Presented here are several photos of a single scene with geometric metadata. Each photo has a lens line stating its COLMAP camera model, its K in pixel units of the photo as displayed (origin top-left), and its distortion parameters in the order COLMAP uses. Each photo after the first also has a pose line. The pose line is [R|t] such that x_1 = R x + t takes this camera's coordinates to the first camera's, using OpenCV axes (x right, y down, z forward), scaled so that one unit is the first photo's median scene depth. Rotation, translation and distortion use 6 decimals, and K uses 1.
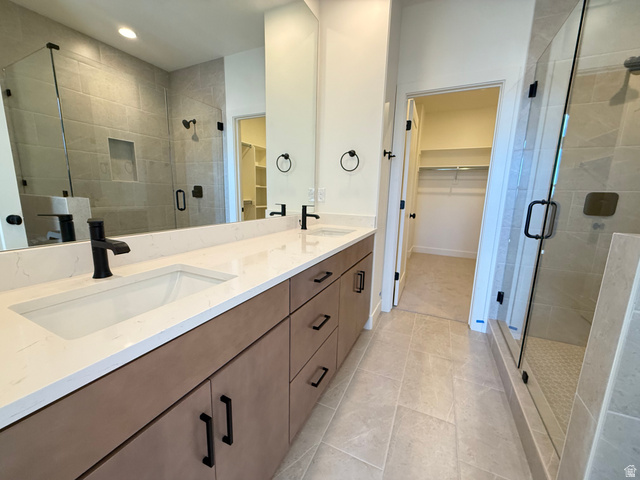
lens RADIAL K [[255.4, 0, 318.4], [0, 255.4, 239.5], [0, 0, 1]] dist [-0.000856, 0.000081]
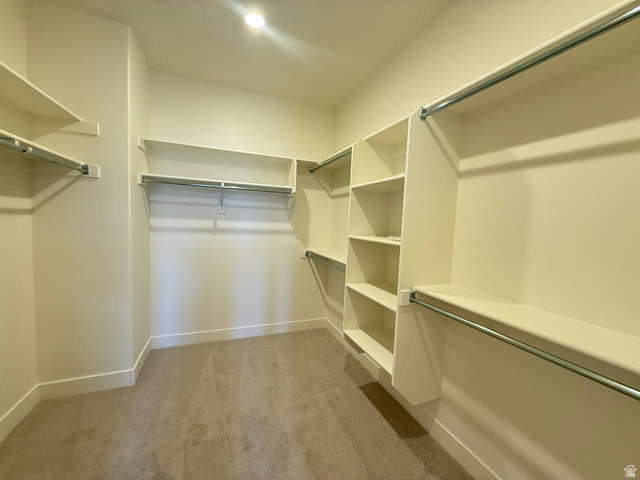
lens RADIAL K [[255.4, 0, 318.4], [0, 255.4, 239.5], [0, 0, 1]] dist [-0.000856, 0.000081]
pose [[0.679647, -0.053295, 0.731600, 0.622501], [0.104888, 0.994169, -0.025017, -0.286988], [-0.726001, 0.093738, 0.681275, 1.092274]]
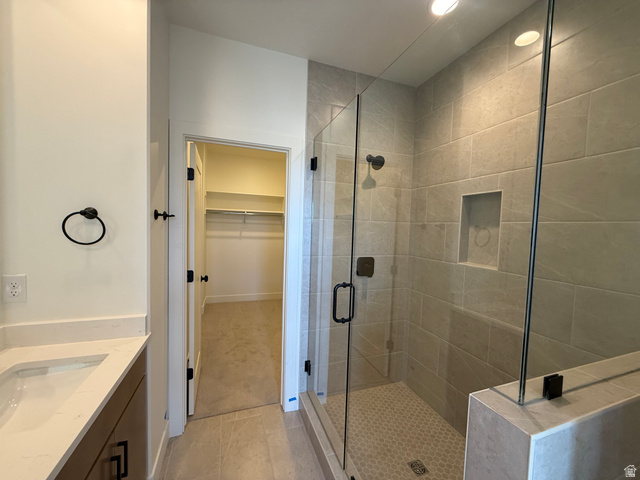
lens RADIAL K [[255.4, 0, 318.4], [0, 255.4, 239.5], [0, 0, 1]] dist [-0.000856, 0.000081]
pose [[0.707017, -0.036781, 0.706240, 0.087334], [0.111746, 0.991911, -0.060210, -0.185101], [-0.698312, 0.121489, 0.705408, 0.246035]]
